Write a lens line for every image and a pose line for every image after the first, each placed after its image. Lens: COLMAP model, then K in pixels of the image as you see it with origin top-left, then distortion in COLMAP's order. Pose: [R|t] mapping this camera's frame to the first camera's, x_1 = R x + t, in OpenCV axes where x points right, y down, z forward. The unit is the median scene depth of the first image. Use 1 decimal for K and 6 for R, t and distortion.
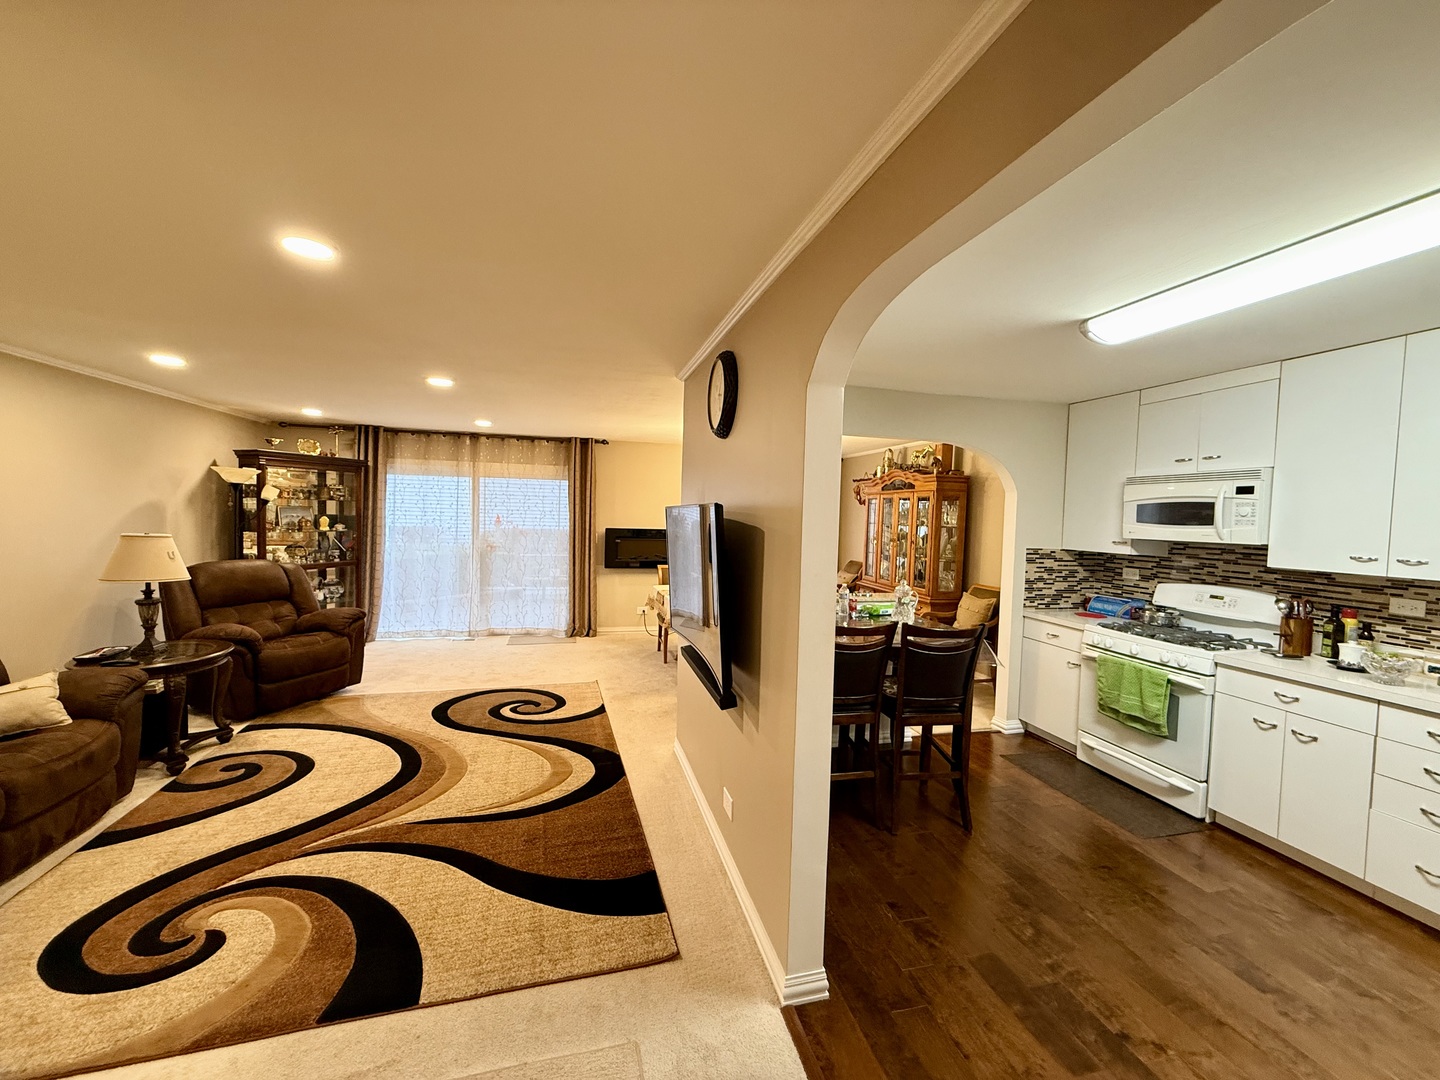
lens RADIAL K [[574.7, 0, 723.2], [0, 574.7, 540.6], [0, 0, 1]] dist [-0.001066, 0.000114]
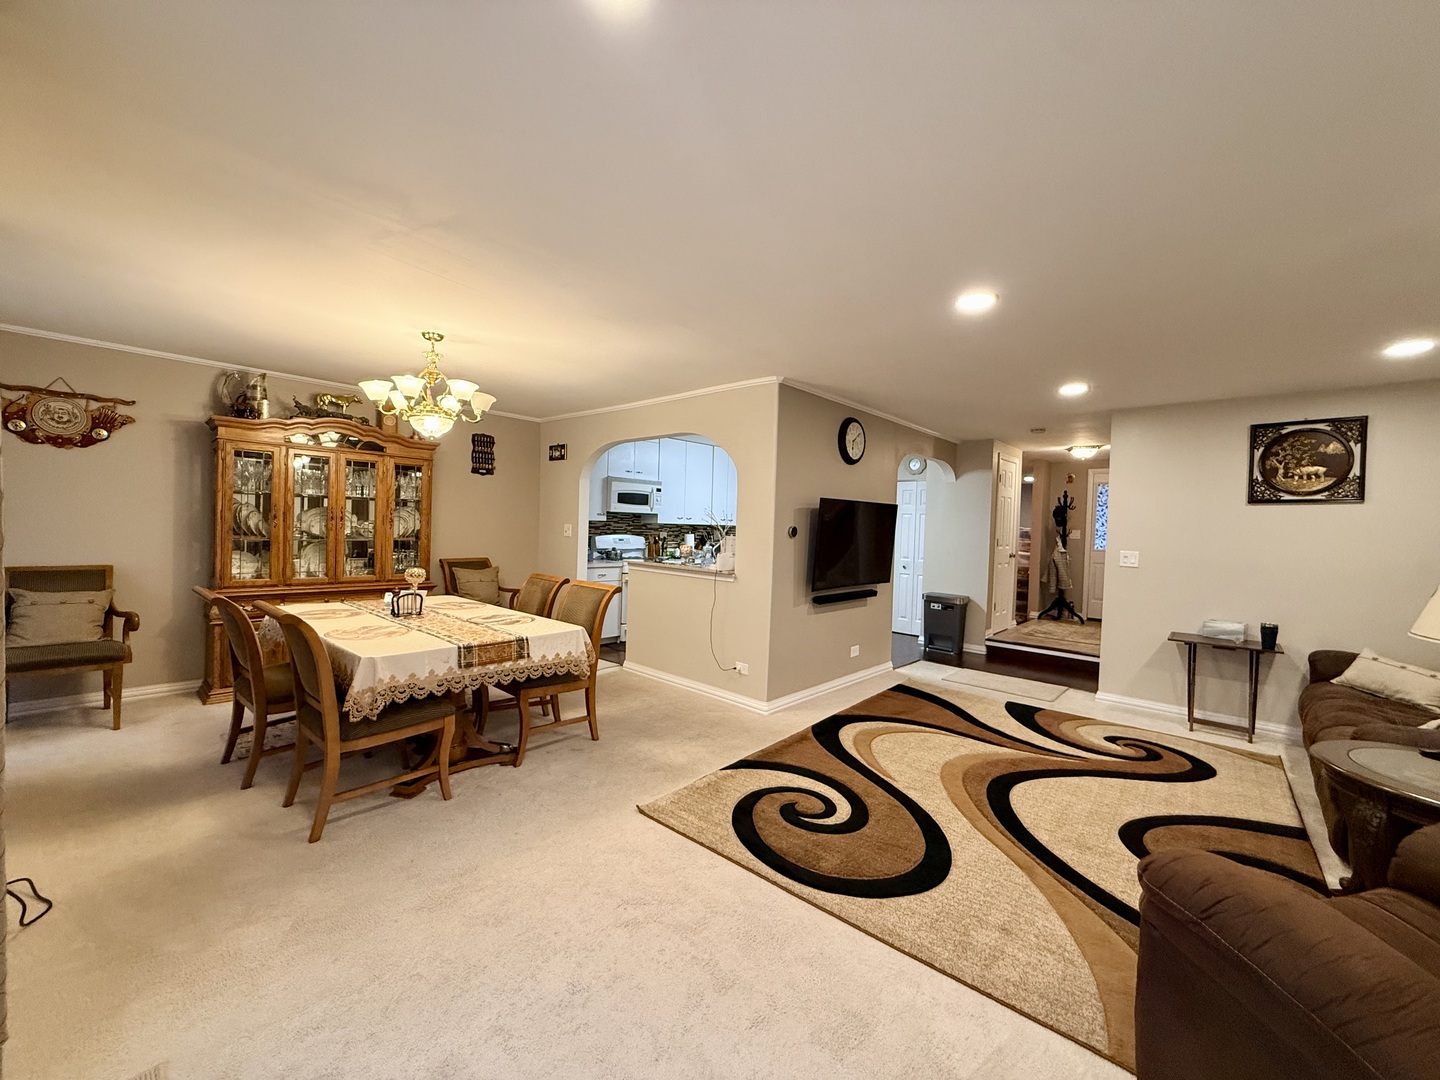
lens RADIAL K [[574.7, 0, 724.1], [0, 574.7, 536.4], [0, 0, 1]] dist [-0.001066, 0.000114]
pose [[-0.552616, -0.059019, 0.831344, -1.104030], [-0.005946, 0.997743, 0.066879, -0.056690], [-0.833415, 0.032015, -0.551720, 1.974553]]
